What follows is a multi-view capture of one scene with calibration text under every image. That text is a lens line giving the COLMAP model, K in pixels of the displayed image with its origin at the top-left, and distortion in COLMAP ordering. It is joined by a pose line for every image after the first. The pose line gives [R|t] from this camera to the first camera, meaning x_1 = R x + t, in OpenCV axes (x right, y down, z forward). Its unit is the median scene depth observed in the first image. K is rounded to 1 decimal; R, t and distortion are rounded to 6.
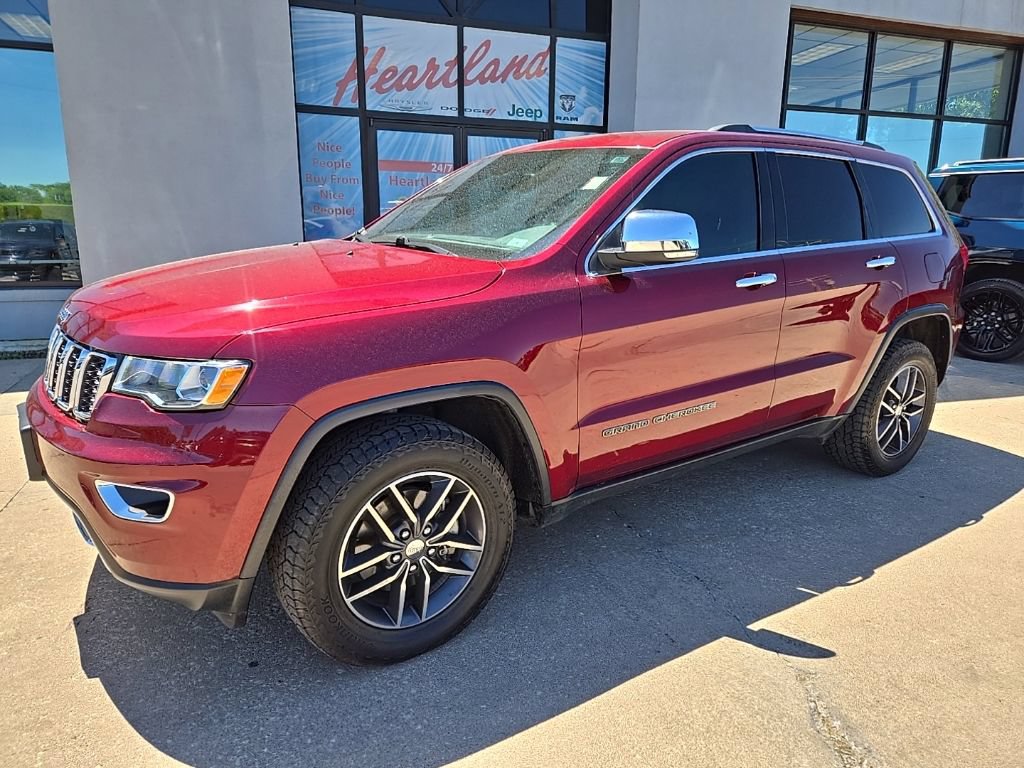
lens RADIAL K [[683.9, 0, 513.7], [0, 683.9, 384.6], [0, 0, 1]] dist [0.066066, -0.051104]
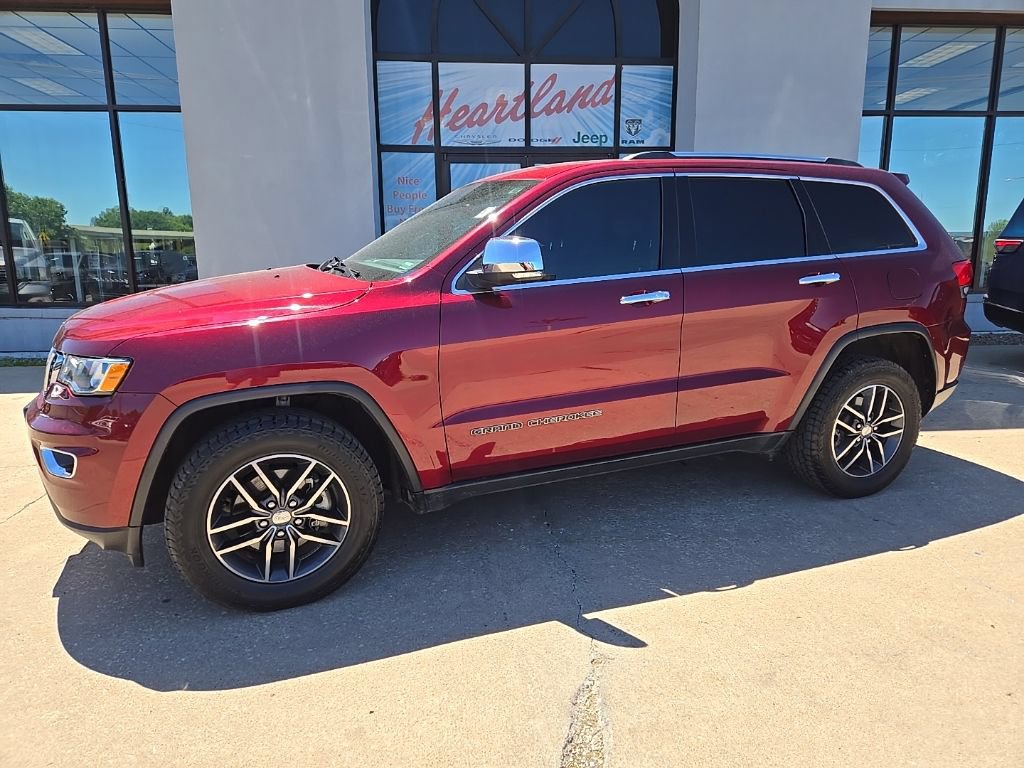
lens RADIAL K [[683.9, 0, 512.8], [0, 683.9, 377.2], [0, 0, 1]] dist [0.066066, -0.051104]
pose [[0.972358, 0.022377, -0.232420, 0.193022], [-0.030842, 0.998984, -0.032853, 0.006479], [0.231449, 0.039113, 0.972060, -0.037213]]
